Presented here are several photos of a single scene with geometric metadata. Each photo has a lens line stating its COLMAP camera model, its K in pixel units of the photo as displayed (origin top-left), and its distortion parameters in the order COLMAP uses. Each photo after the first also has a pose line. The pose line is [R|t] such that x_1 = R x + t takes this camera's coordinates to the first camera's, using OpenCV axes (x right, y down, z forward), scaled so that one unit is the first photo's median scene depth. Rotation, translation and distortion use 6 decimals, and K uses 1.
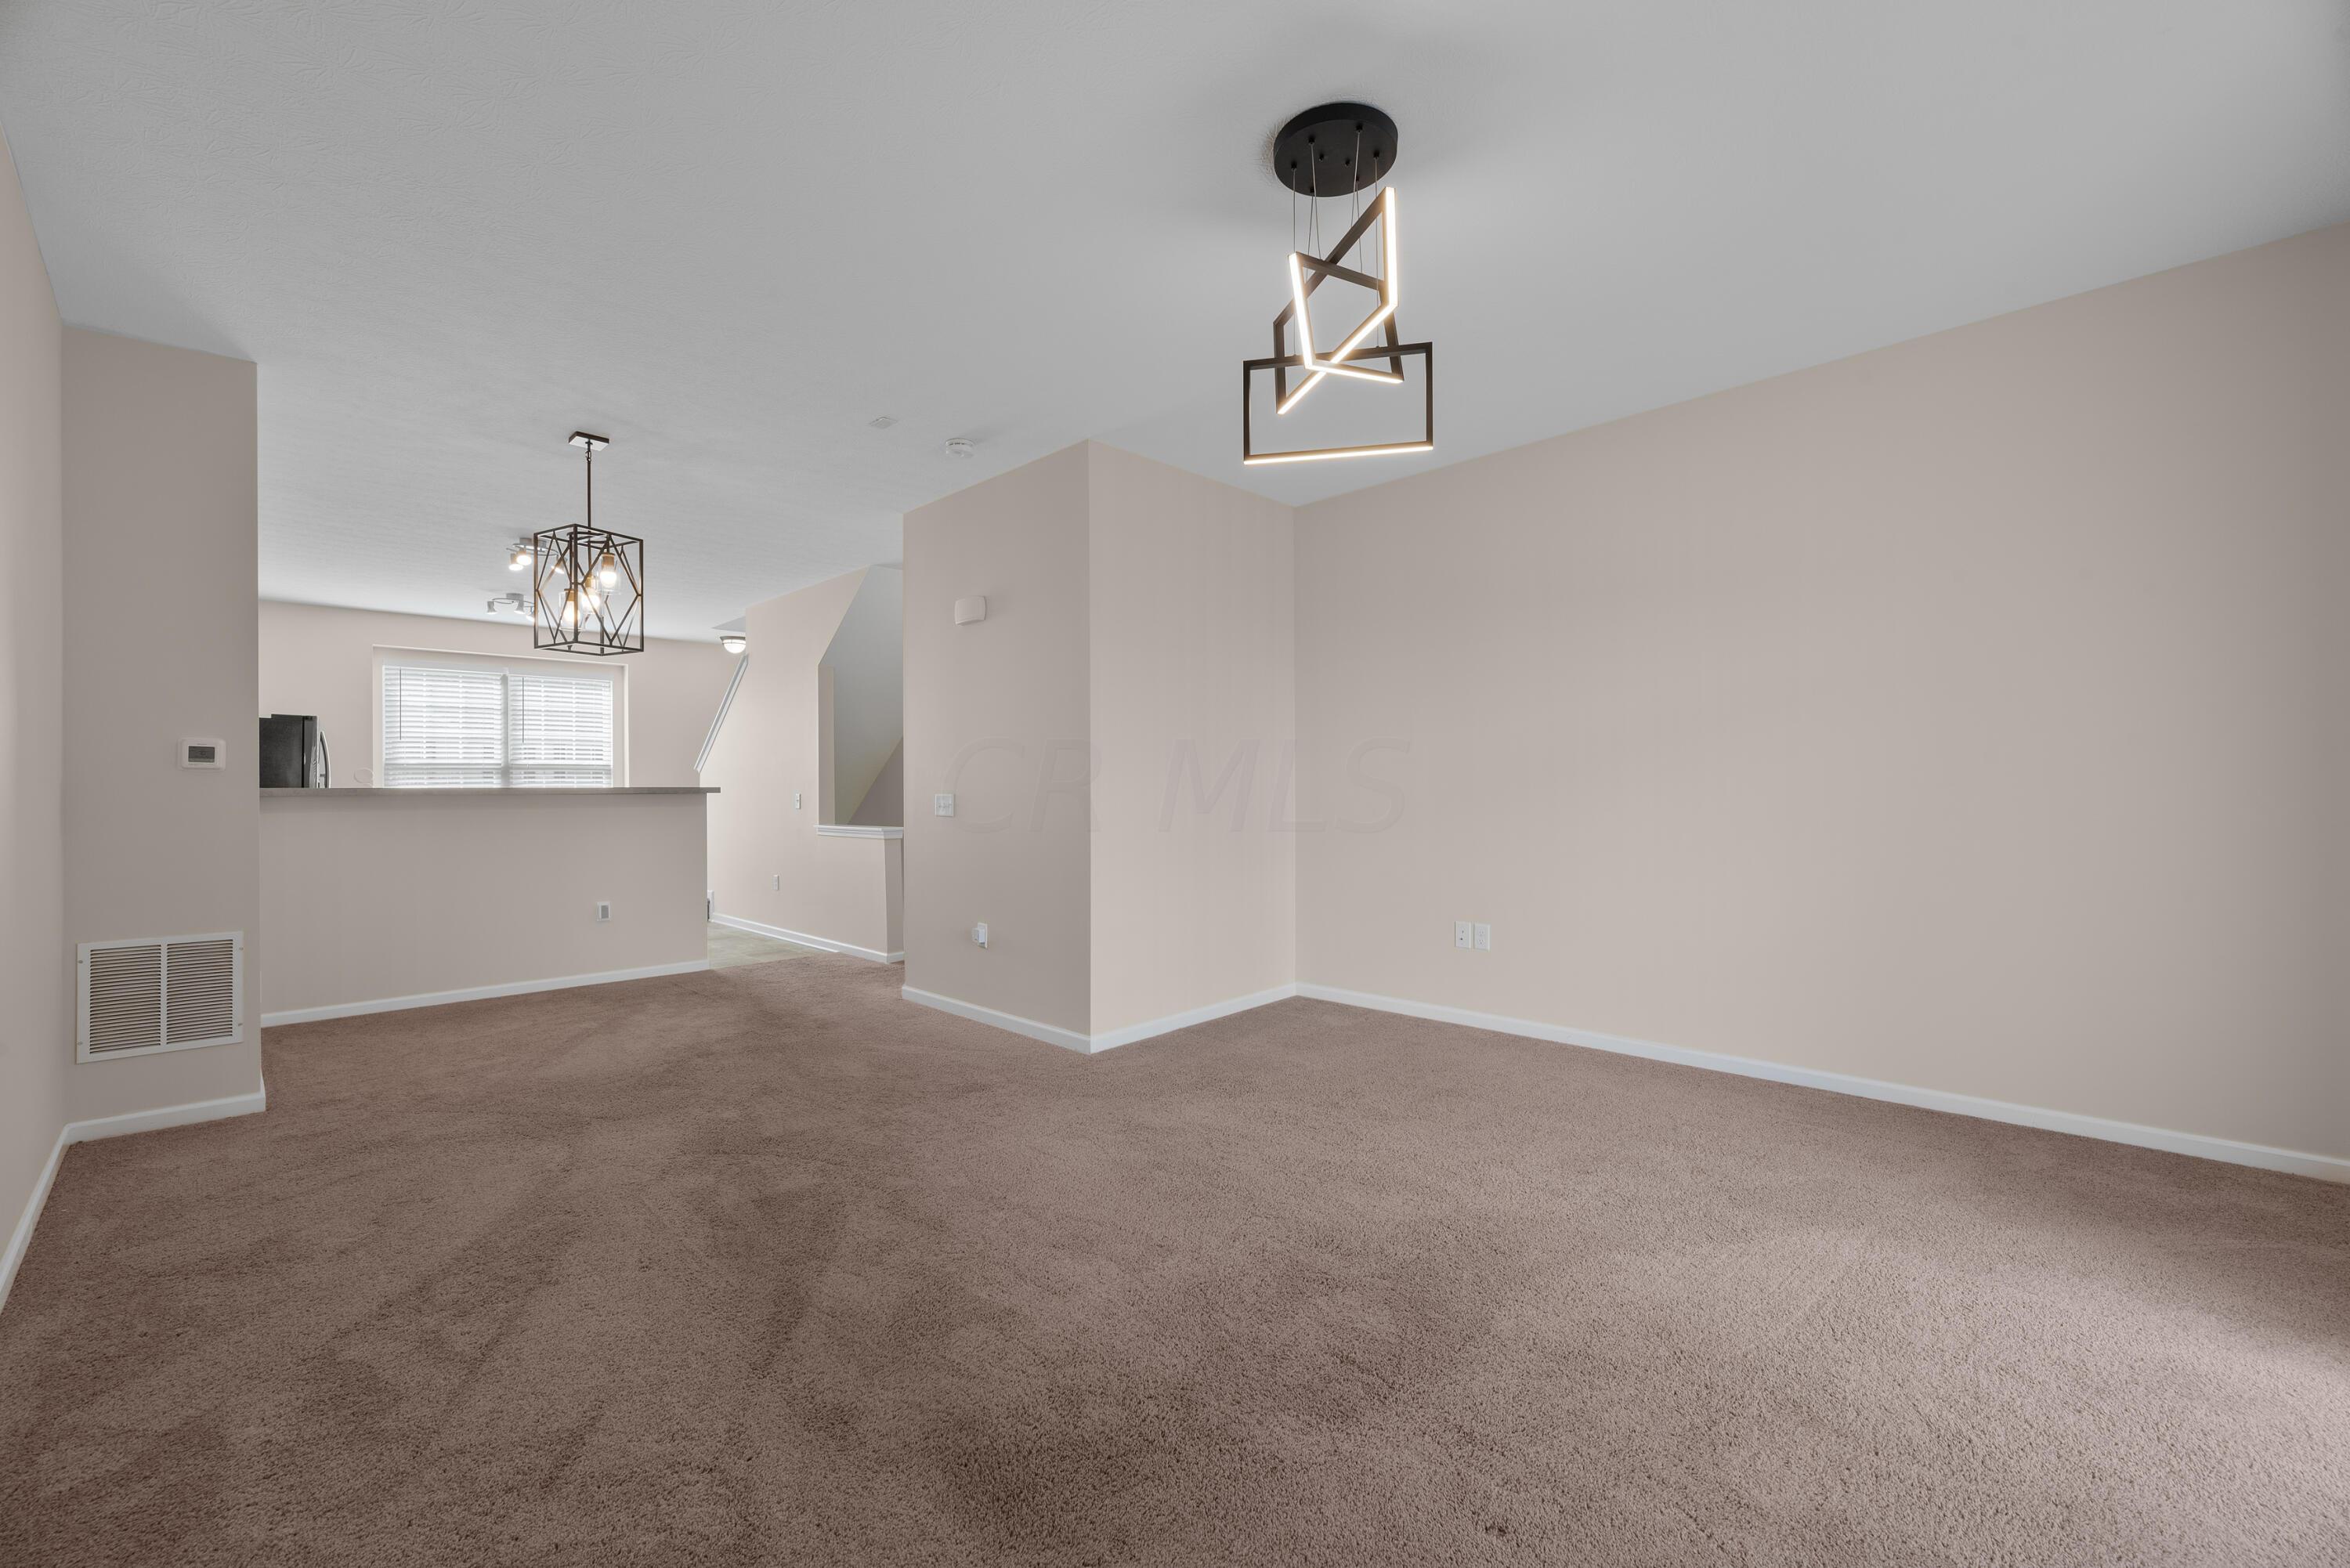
lens RADIAL K [[958.9, 0, 1173.9], [0, 958.9, 786.6], [0, 0, 1]] dist [-0.001000, -0.000048]
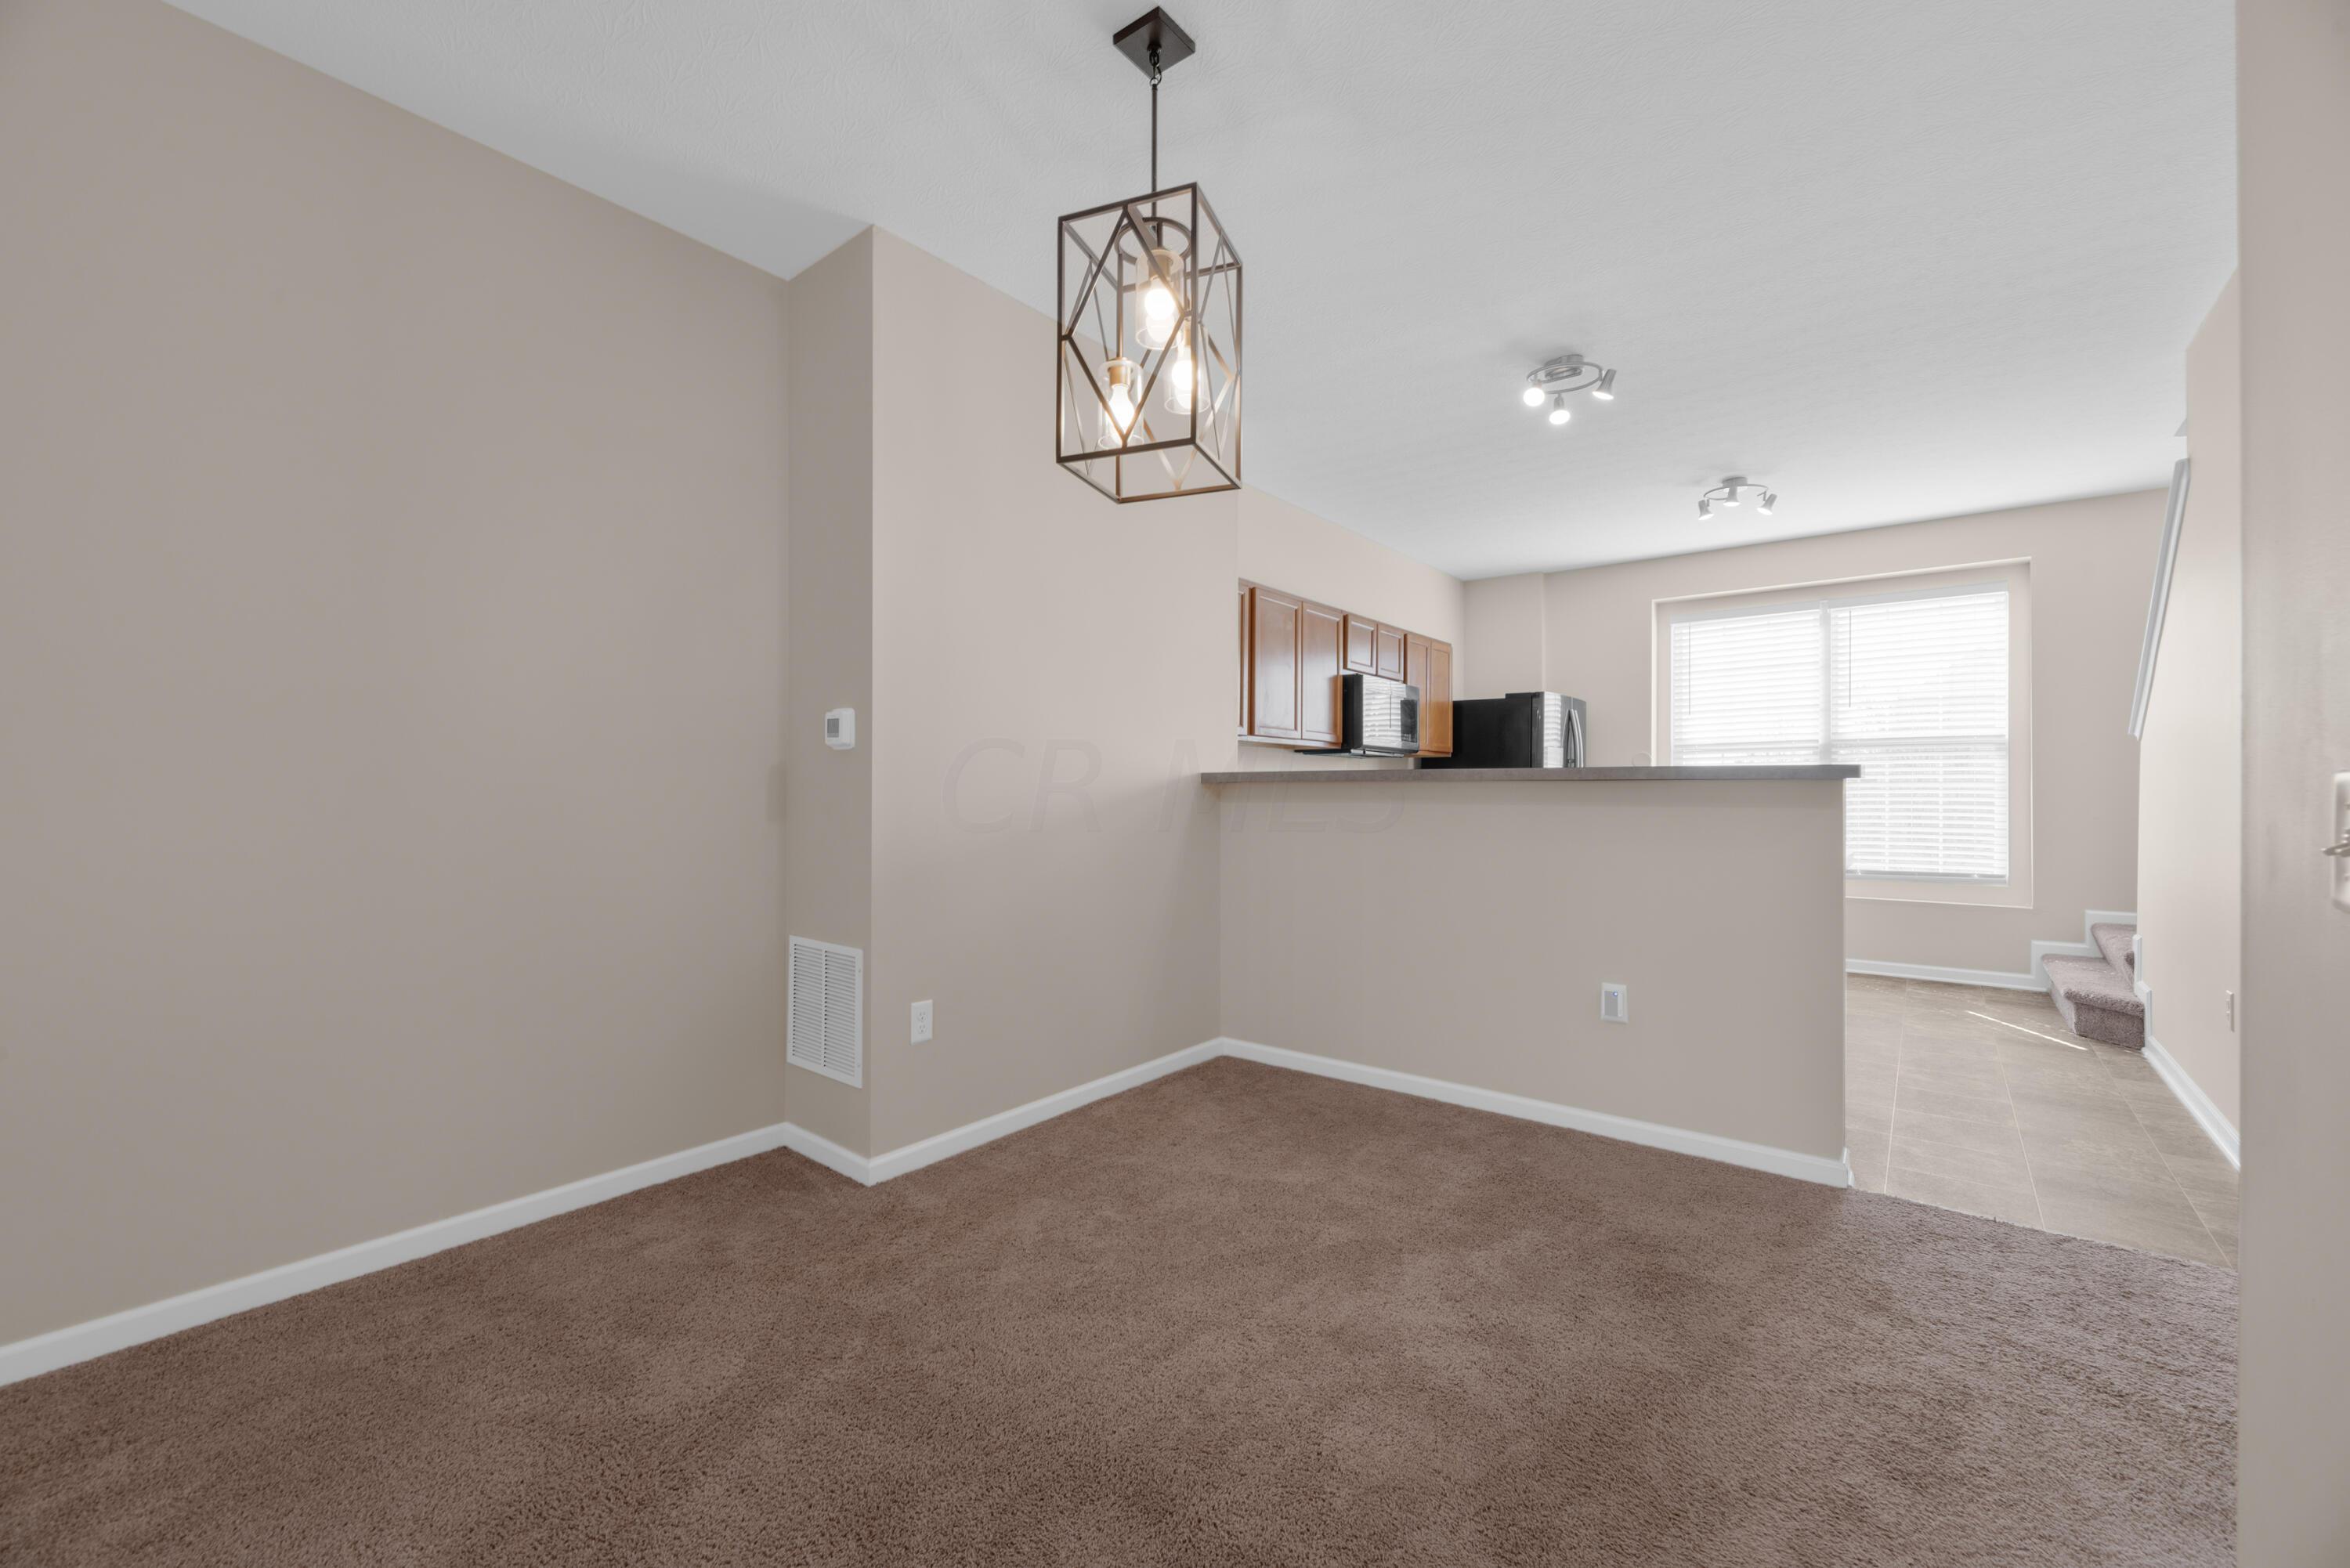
lens RADIAL K [[940.0, 0, 1167.0], [0, 940.0, 784.2], [0, 0, 1]] dist [-0.009078, 0.000123]
pose [[0.094558, 0.002527, -0.995516, -0.087874], [0.003040, 0.999991, 0.002827, 0.006399], [0.995515, -0.003294, 0.094550, 0.584860]]
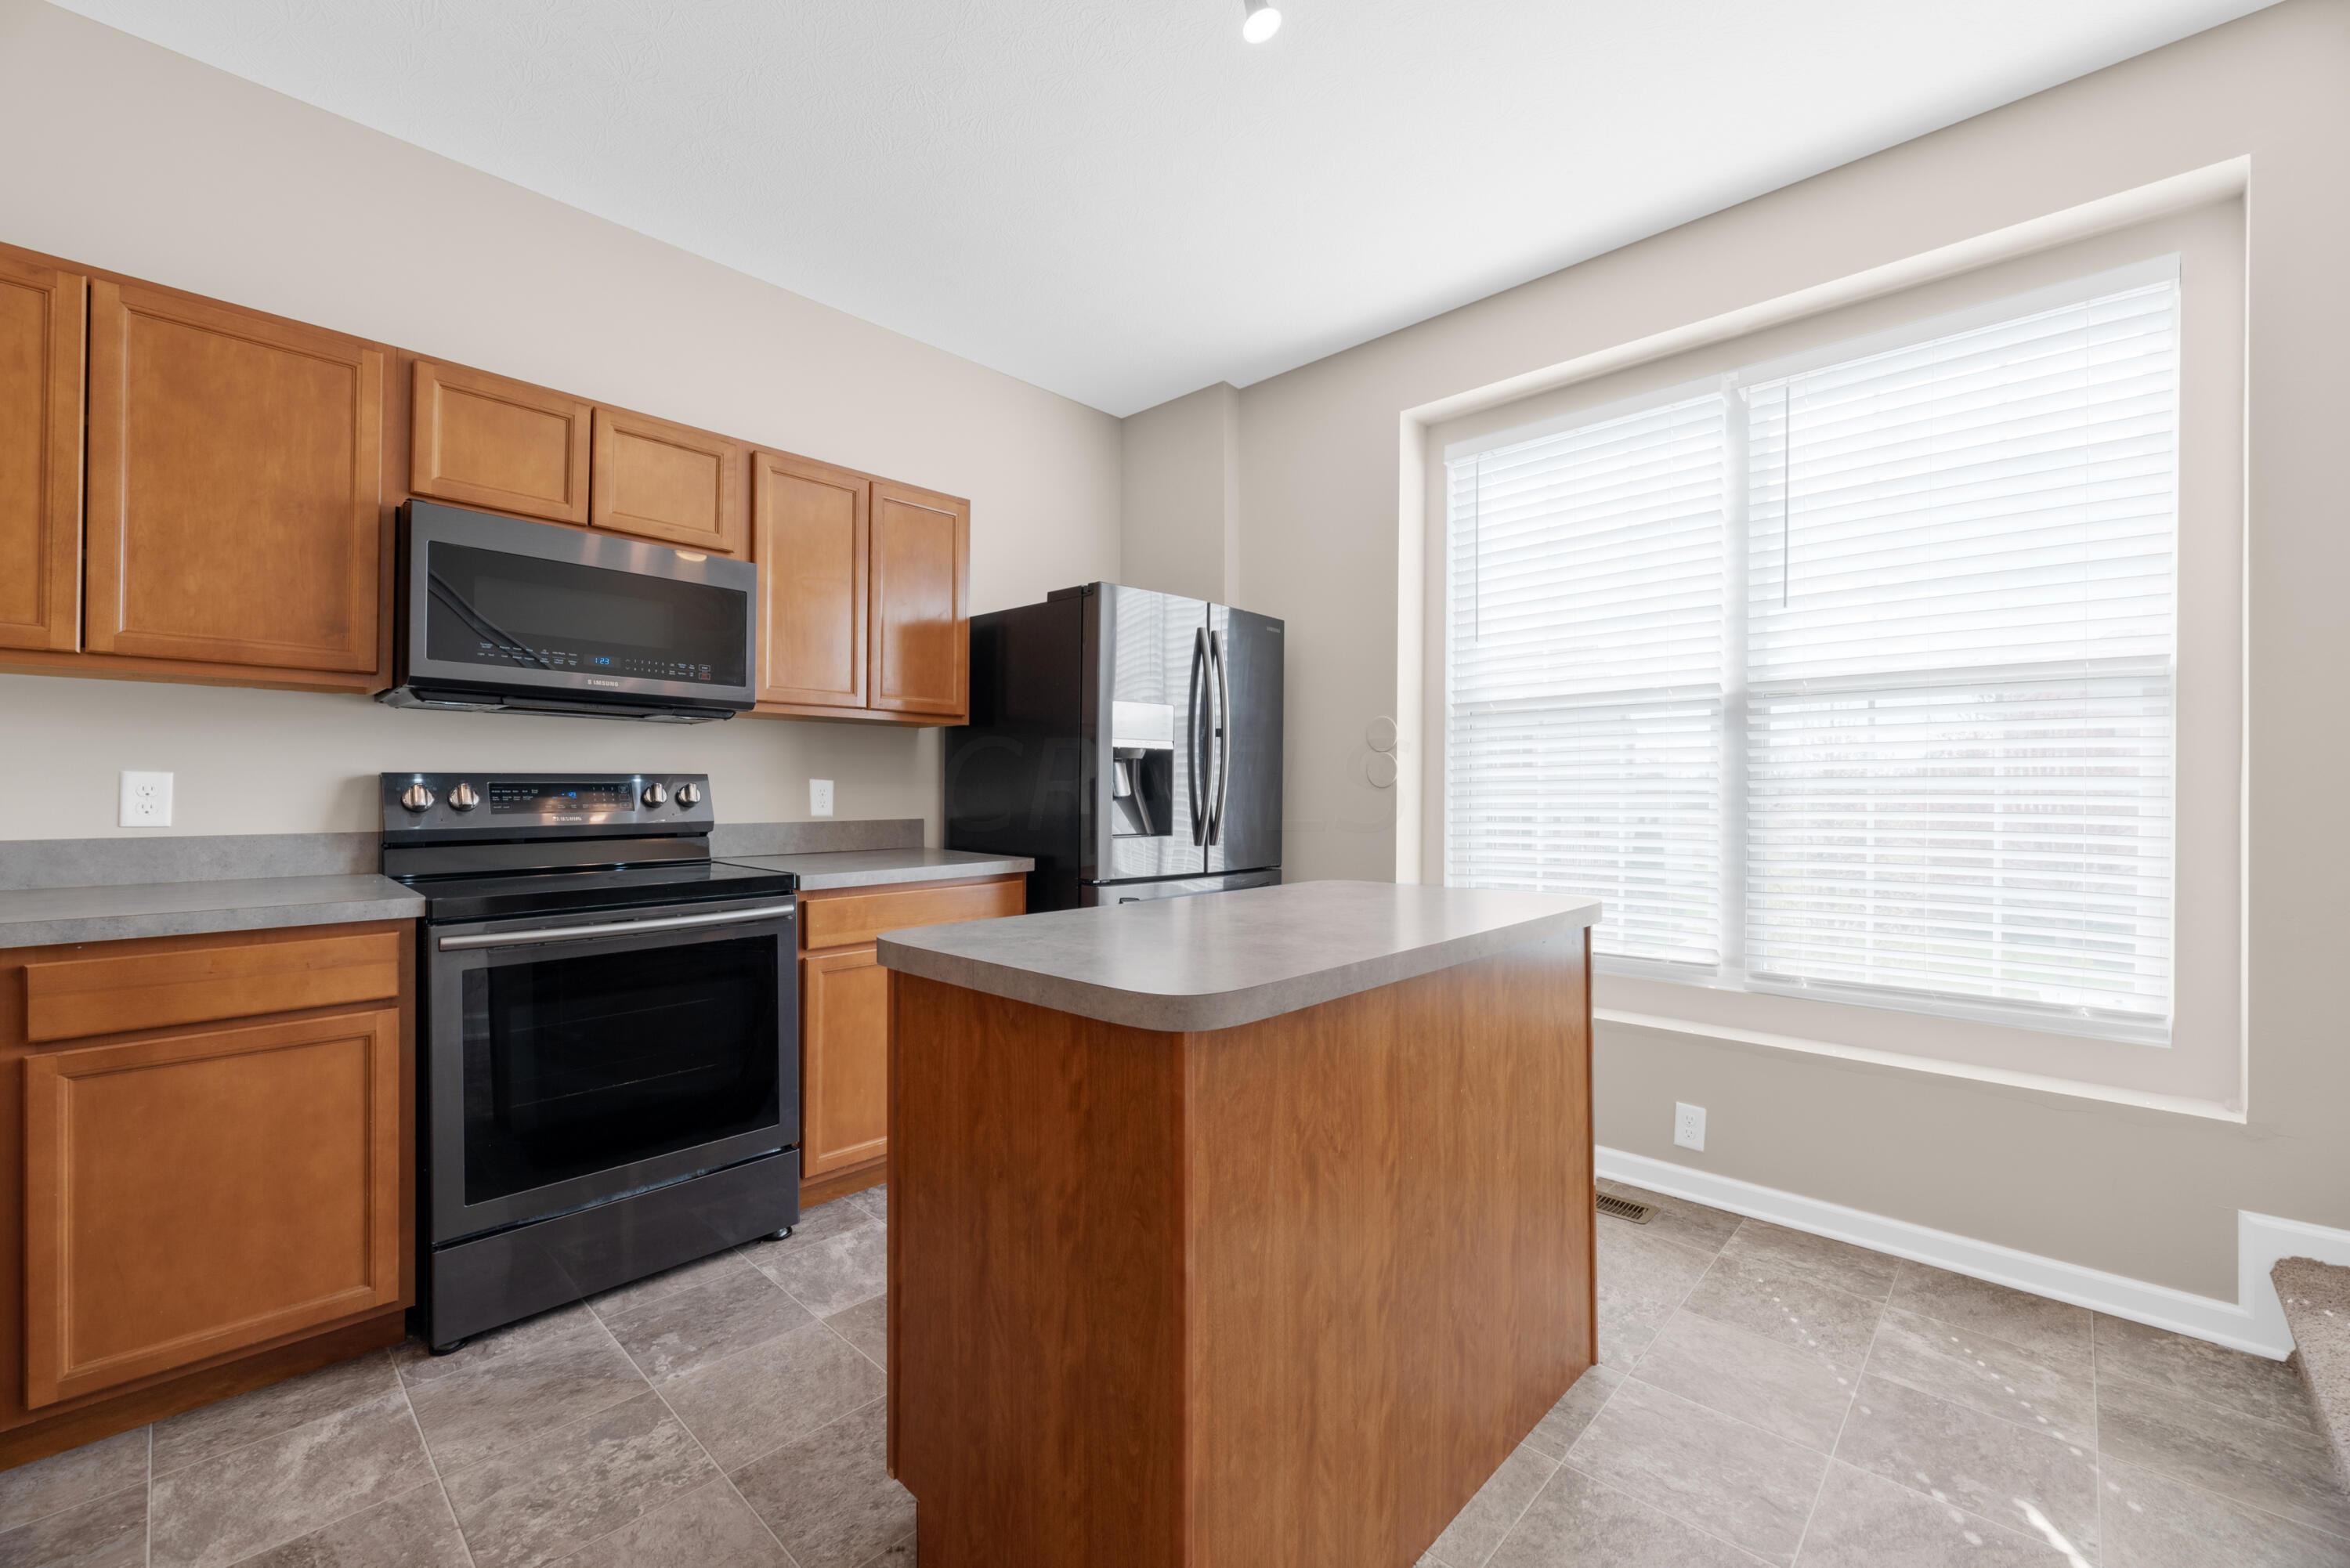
lens RADIAL K [[958.9, 0, 1173.9], [0, 958.9, 786.6], [0, 0, 1]] dist [-0.001000, -0.000048]
pose [[0.021536, 0.007909, -0.999737, -0.493110], [0.000145, 0.999969, 0.007914, 0.009566], [0.999768, -0.000316, 0.021534, 1.025542]]
